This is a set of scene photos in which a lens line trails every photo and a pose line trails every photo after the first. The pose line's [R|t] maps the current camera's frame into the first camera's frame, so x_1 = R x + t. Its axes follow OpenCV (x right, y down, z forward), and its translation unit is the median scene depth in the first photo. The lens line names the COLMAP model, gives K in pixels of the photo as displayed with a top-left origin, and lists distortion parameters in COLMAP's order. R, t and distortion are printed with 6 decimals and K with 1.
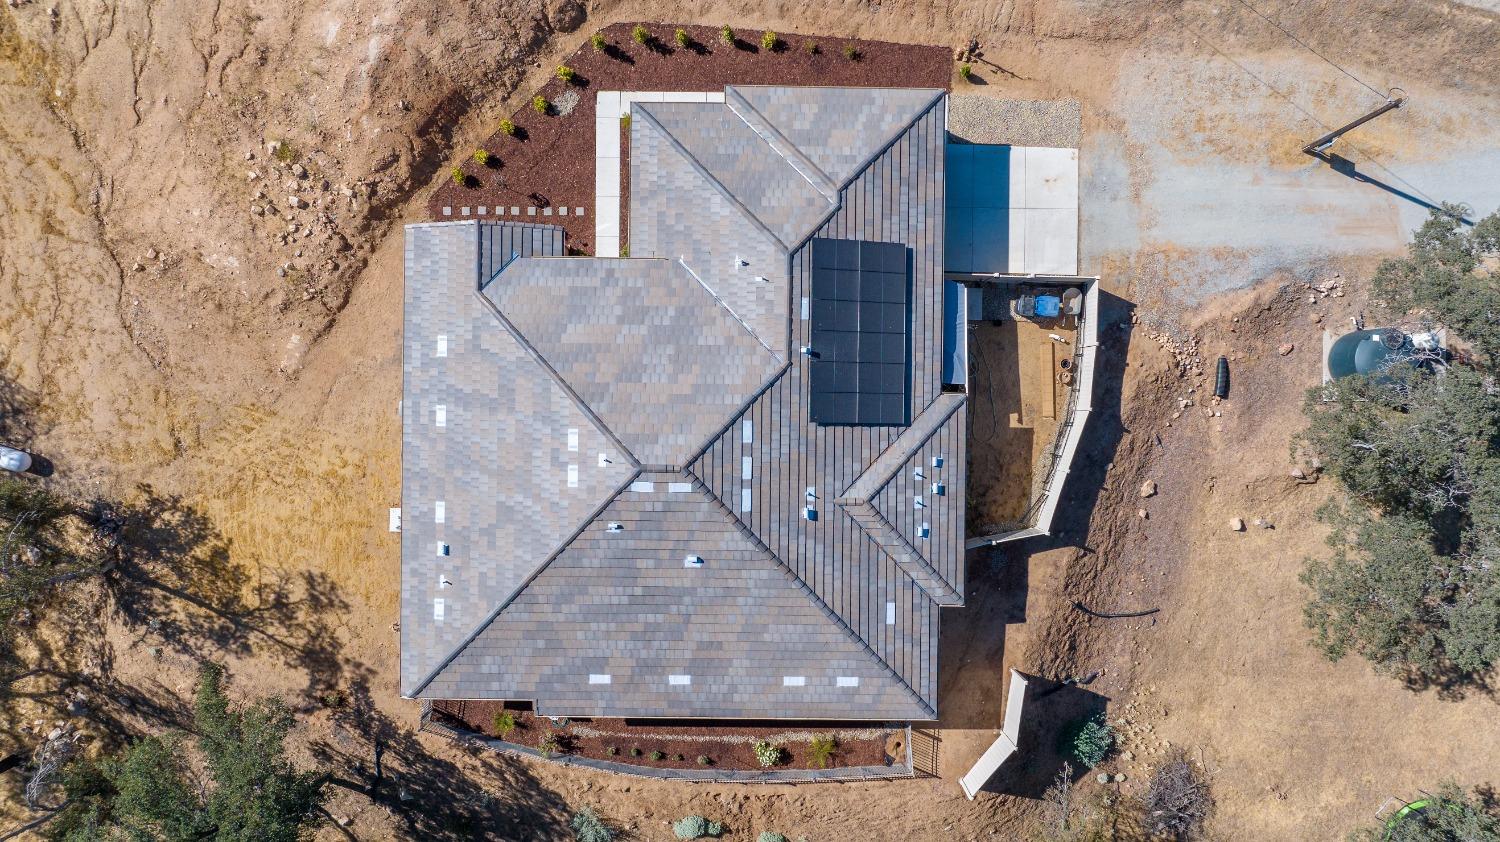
lens RADIAL K [[1040.7, 0, 750.0], [0, 1040.7, 421.0], [0, 0, 1]] dist [-0.004387, 0.004354]
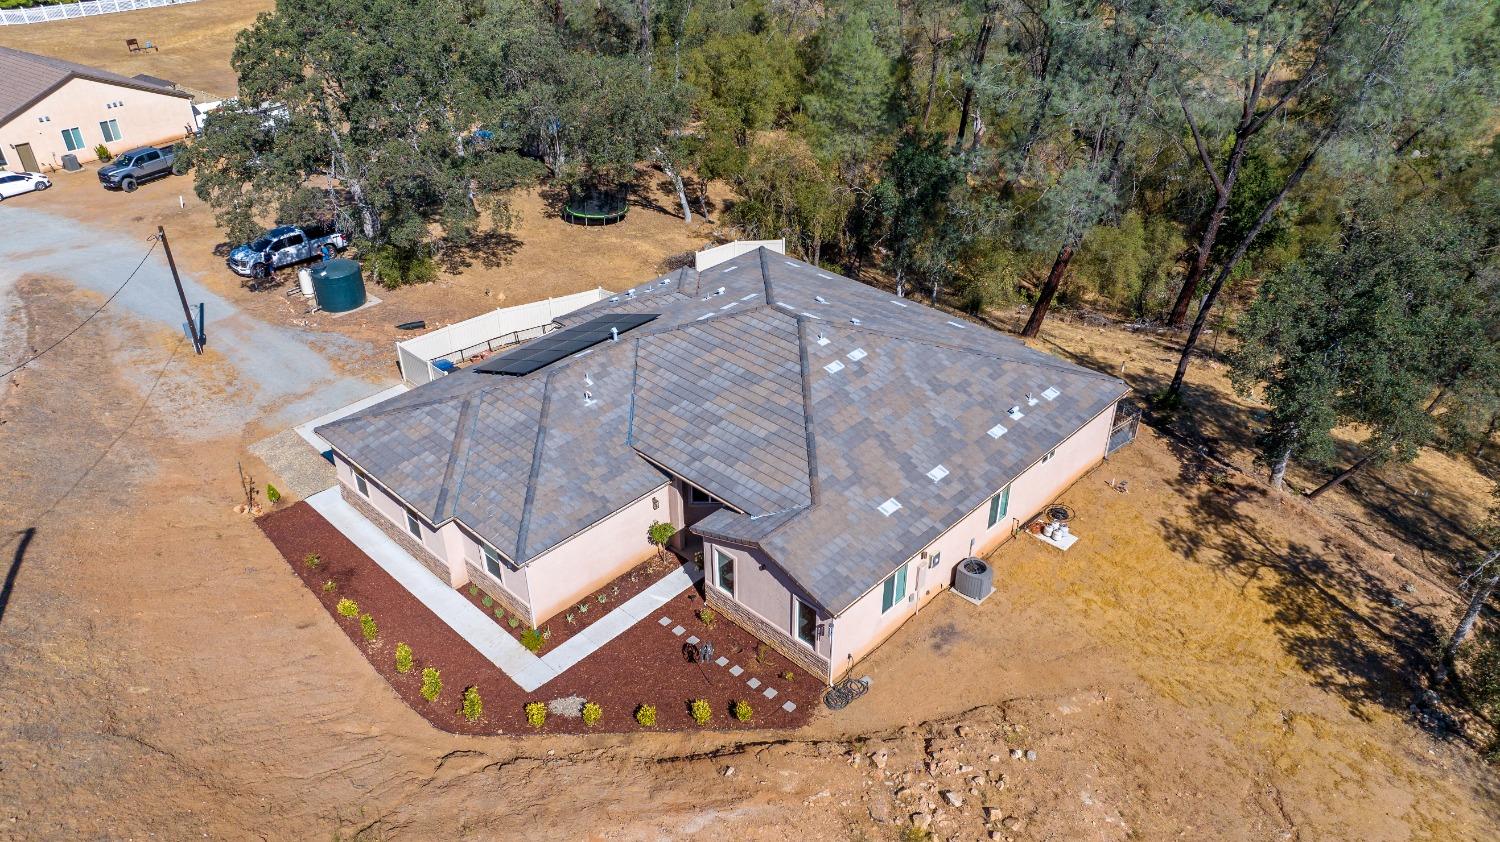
lens RADIAL K [[1040.7, 0, 750.0], [0, 1040.7, 421.0], [0, 0, 1]] dist [-0.004387, 0.004354]
pose [[-0.730974, -0.363749, 0.577376, -0.615154], [0.682369, -0.398302, 0.612967, -0.583798], [0.007004, 0.842047, 0.539359, 0.437406]]
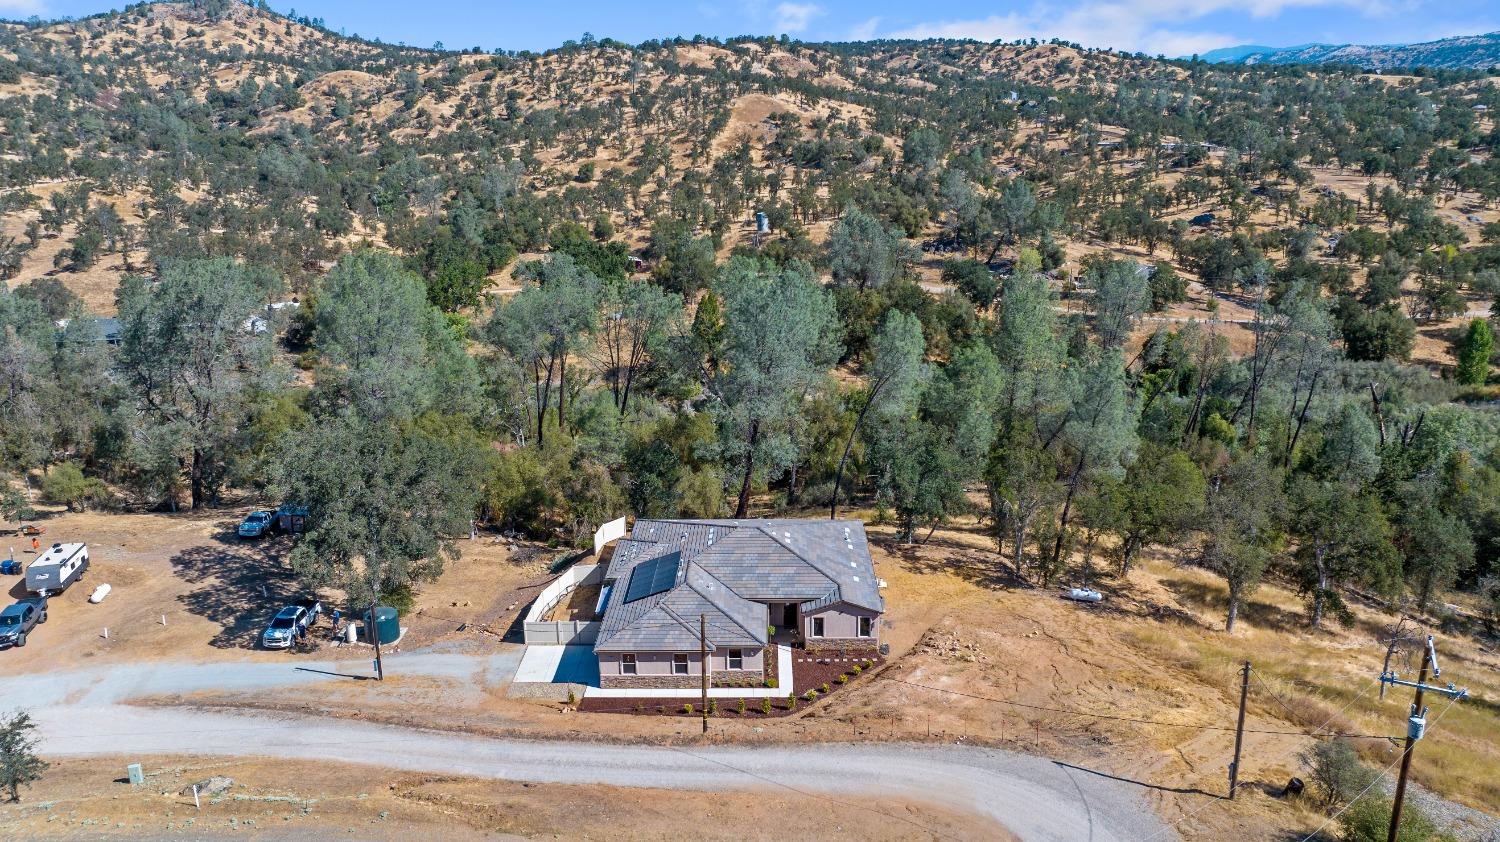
lens RADIAL K [[1064.9, 0, 730.9], [0, 1064.9, 421.6], [0, 0, 1]] dist [-0.003061, 0.000235]
pose [[-0.999773, 0.002436, 0.021166, -0.084444], [0.019464, -0.299616, 0.953861, -1.812031], [0.008665, 0.954057, 0.299501, 0.062246]]
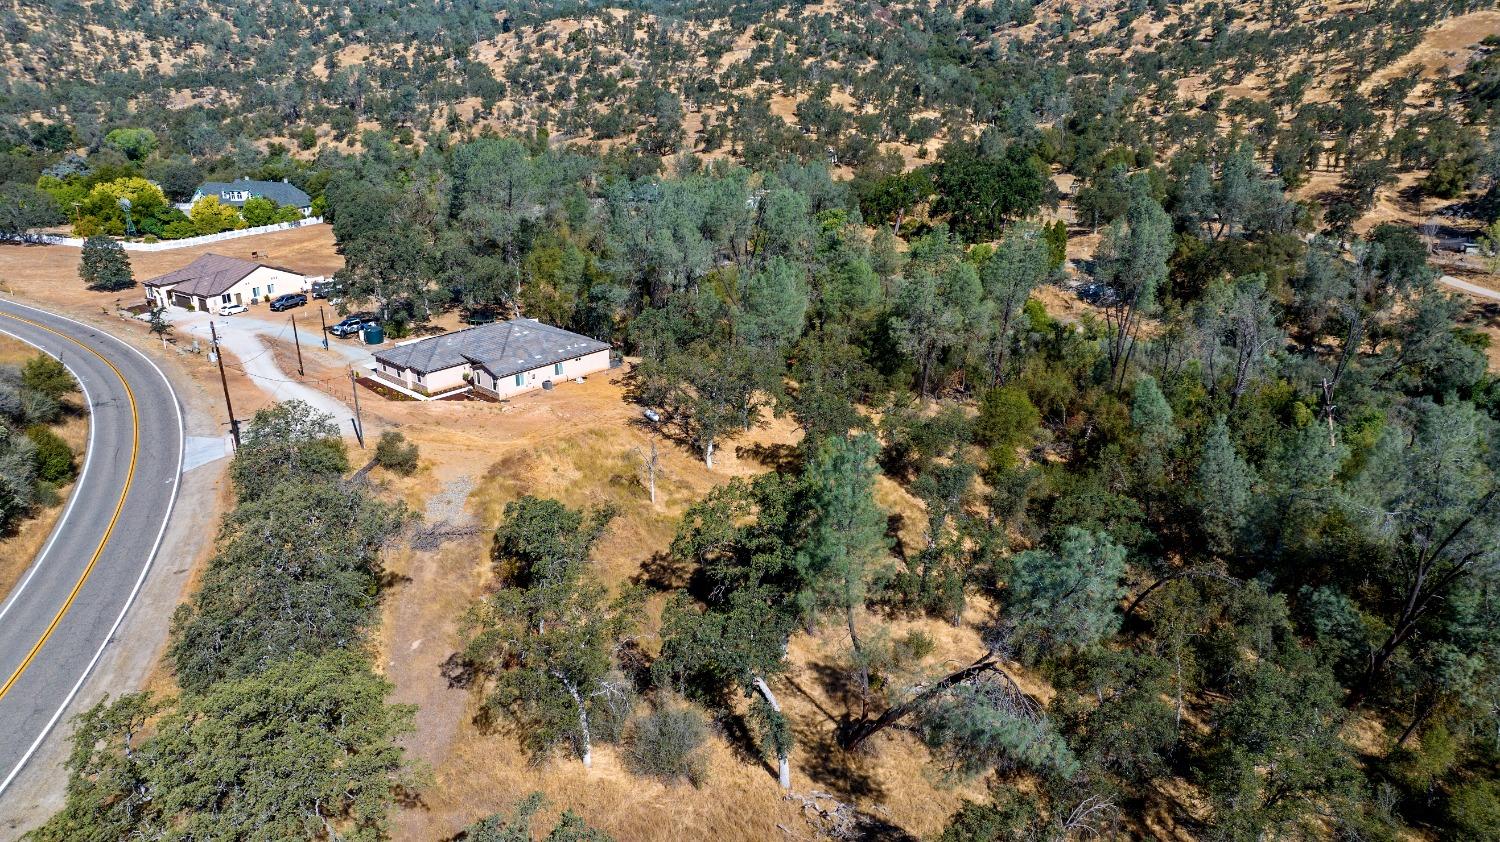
lens RADIAL K [[1040.7, 0, 750.0], [0, 1040.7, 421.0], [0, 0, 1]] dist [-0.004387, 0.004354]
pose [[-0.745188, -0.243115, 0.620959, -2.730020], [0.666820, -0.281028, 0.690198, -1.786418], [0.006710, 0.928395, 0.371533, -0.065769]]
